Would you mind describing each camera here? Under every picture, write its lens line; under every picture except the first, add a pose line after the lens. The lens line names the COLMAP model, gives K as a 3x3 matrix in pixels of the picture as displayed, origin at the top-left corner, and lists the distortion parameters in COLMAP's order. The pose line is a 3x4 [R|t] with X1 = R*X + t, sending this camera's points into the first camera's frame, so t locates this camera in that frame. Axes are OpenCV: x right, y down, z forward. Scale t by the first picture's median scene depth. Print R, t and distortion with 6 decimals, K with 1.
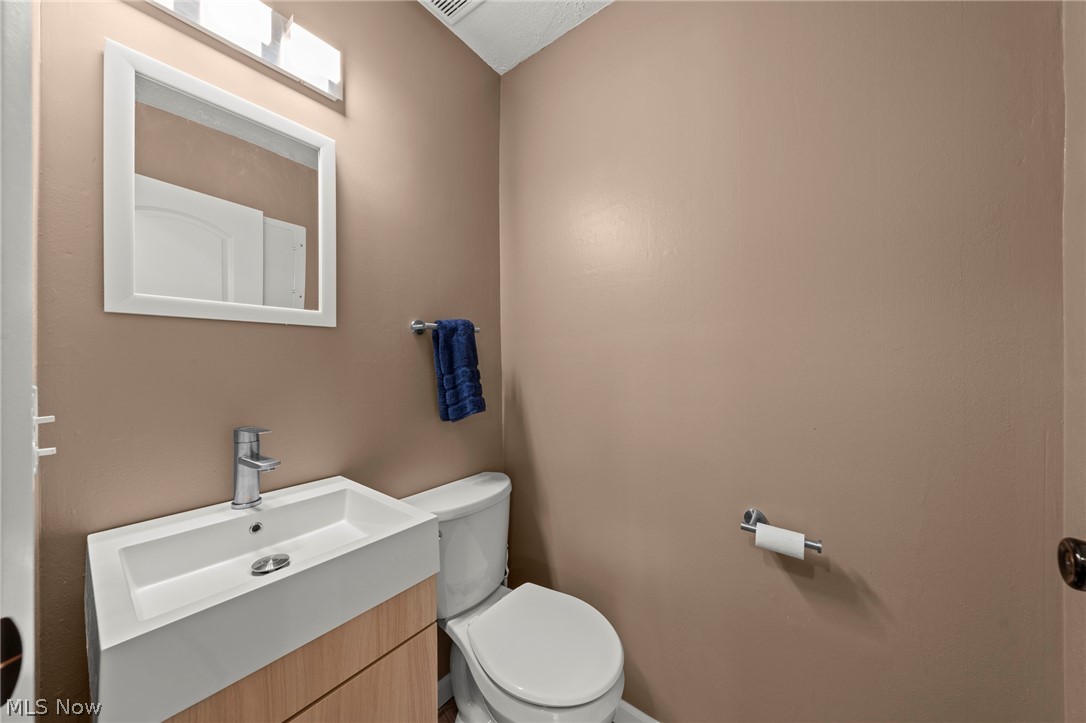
lens RADIAL K [[367.6, 0, 543.0], [0, 367.6, 360.1], [0, 0, 1]] dist [-0.000419, -0.000112]
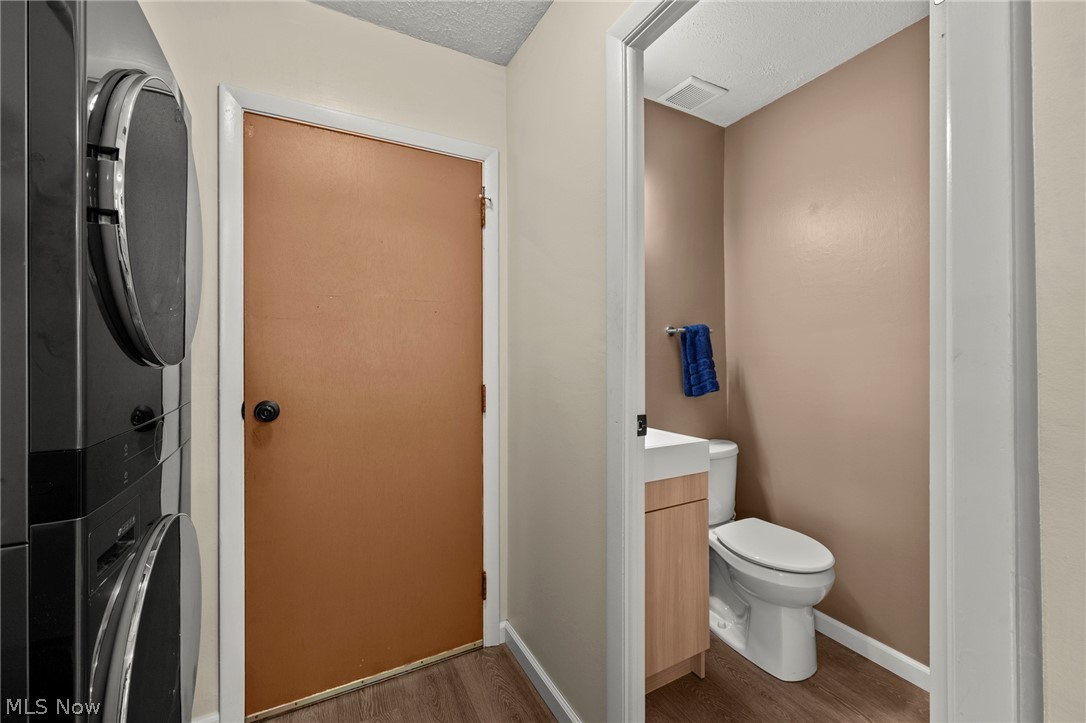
lens RADIAL K [[434.4, 0, 542.6], [0, 434.4, 355.6], [0, 0, 1]] dist [-0.002594, -0.000072]
pose [[0.910848, -0.003012, -0.412730, -0.089657], [0.006540, 0.999953, 0.007135, -0.008223], [0.412689, -0.009198, 0.910825, -0.777460]]
